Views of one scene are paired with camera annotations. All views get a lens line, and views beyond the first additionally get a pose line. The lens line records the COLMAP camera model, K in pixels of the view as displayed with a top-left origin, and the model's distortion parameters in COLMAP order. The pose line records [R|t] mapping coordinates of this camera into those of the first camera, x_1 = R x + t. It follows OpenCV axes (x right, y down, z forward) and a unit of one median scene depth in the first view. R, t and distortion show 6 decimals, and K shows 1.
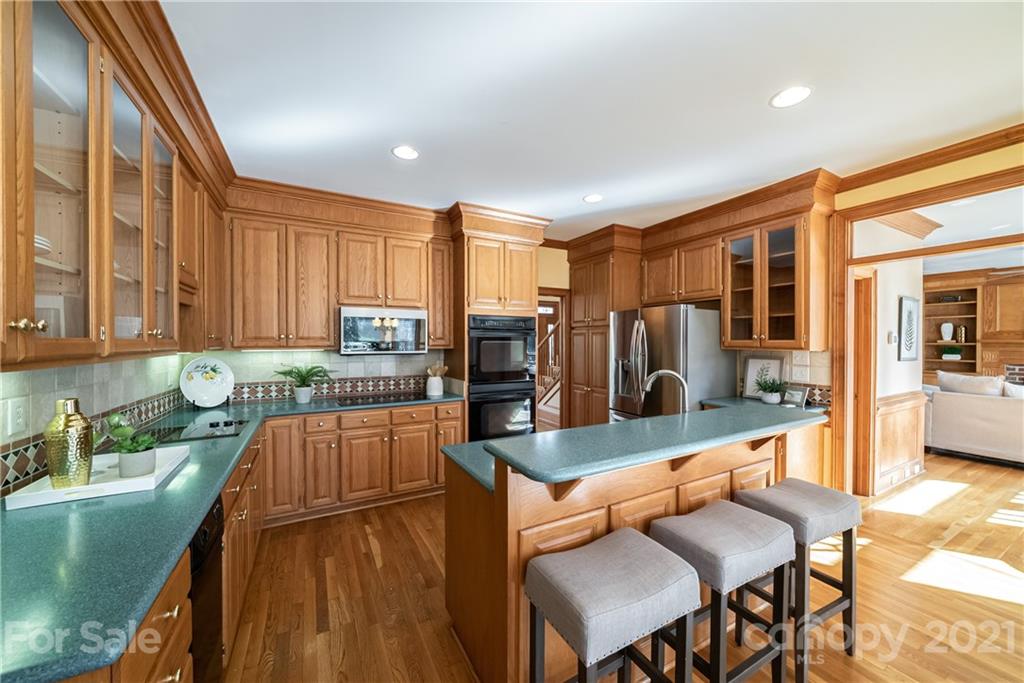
lens RADIAL K [[369.1, 0, 508.8], [0, 369.1, 343.0], [0, 0, 1]] dist [-0.005215, -0.000242]
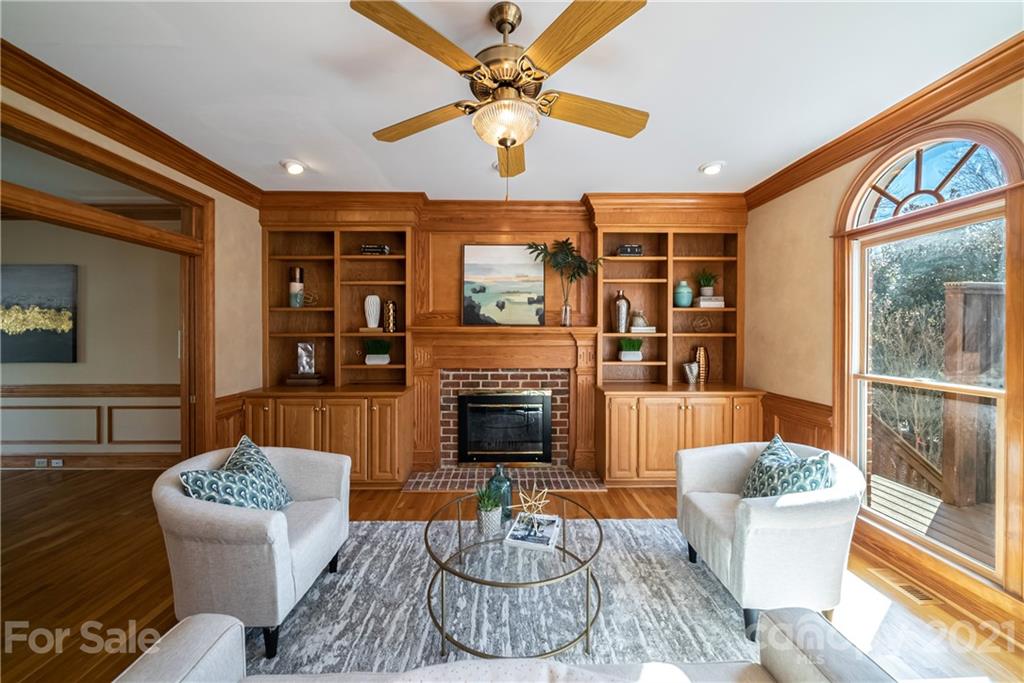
lens RADIAL K [[369.1, 0, 502.5], [0, 369.1, 332.5], [0, 0, 1]] dist [-0.005215, -0.000242]
pose [[0.480738, -0.009308, 0.876815, 0.870307], [0.005456, 0.999956, 0.007624, -0.003953], [-0.876847, 0.001118, 0.480768, 0.612749]]
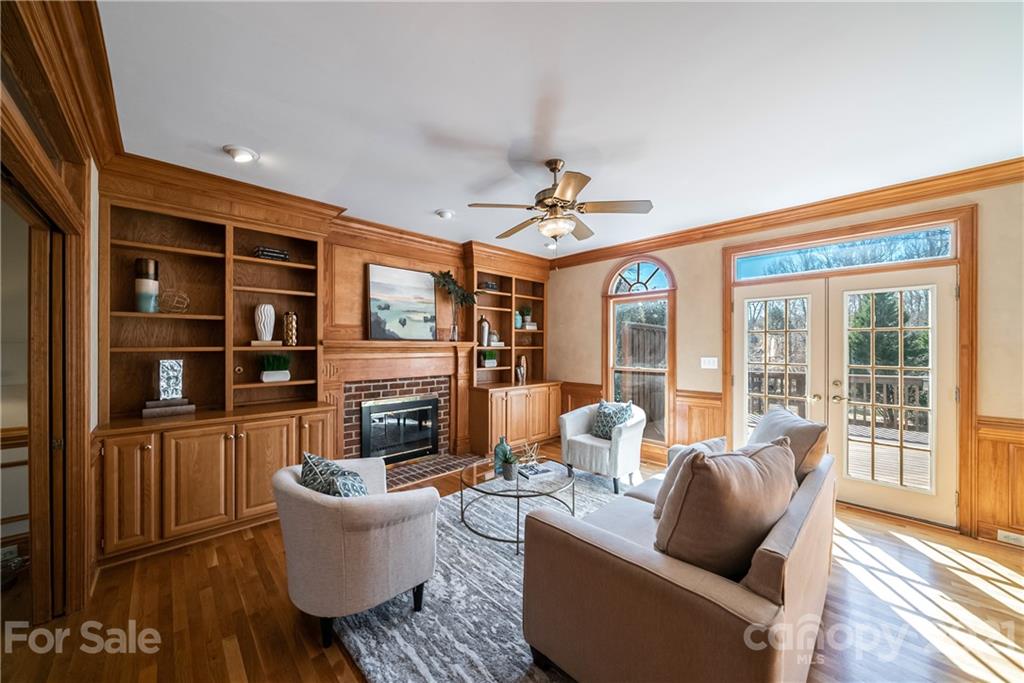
lens RADIAL K [[369.1, 0, 510.8], [0, 369.1, 344.1], [0, 0, 1]] dist [-0.005215, -0.000242]
pose [[-0.254210, -0.004976, 0.967136, 0.698603], [-0.001607, 0.999988, 0.004723, -0.006587], [-0.967148, -0.000354, -0.254215, 0.868831]]
